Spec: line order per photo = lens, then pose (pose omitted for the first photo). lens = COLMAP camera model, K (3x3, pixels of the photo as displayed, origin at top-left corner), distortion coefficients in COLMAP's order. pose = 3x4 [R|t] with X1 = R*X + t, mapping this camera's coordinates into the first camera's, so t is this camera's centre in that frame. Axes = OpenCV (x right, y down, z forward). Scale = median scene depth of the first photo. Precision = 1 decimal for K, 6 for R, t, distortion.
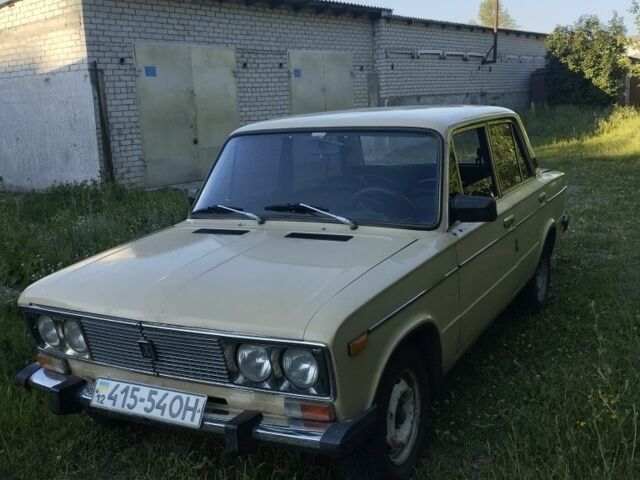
lens RADIAL K [[723.3, 0, 318.8], [0, 723.3, 240.7], [0, 0, 1]] dist [0.072013, 0.000000]
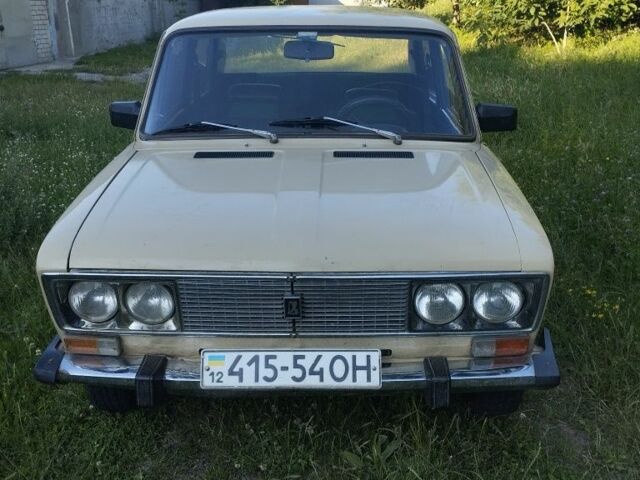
lens RADIAL K [[723.3, 0, 319.9], [0, 723.3, 236.3], [0, 0, 1]] dist [0.072013, 0.000000]
pose [[0.884846, -0.106956, 0.453441, -0.552908], [0.052264, 0.989935, 0.131515, -0.030037], [-0.462944, -0.092672, 0.881530, 0.284557]]
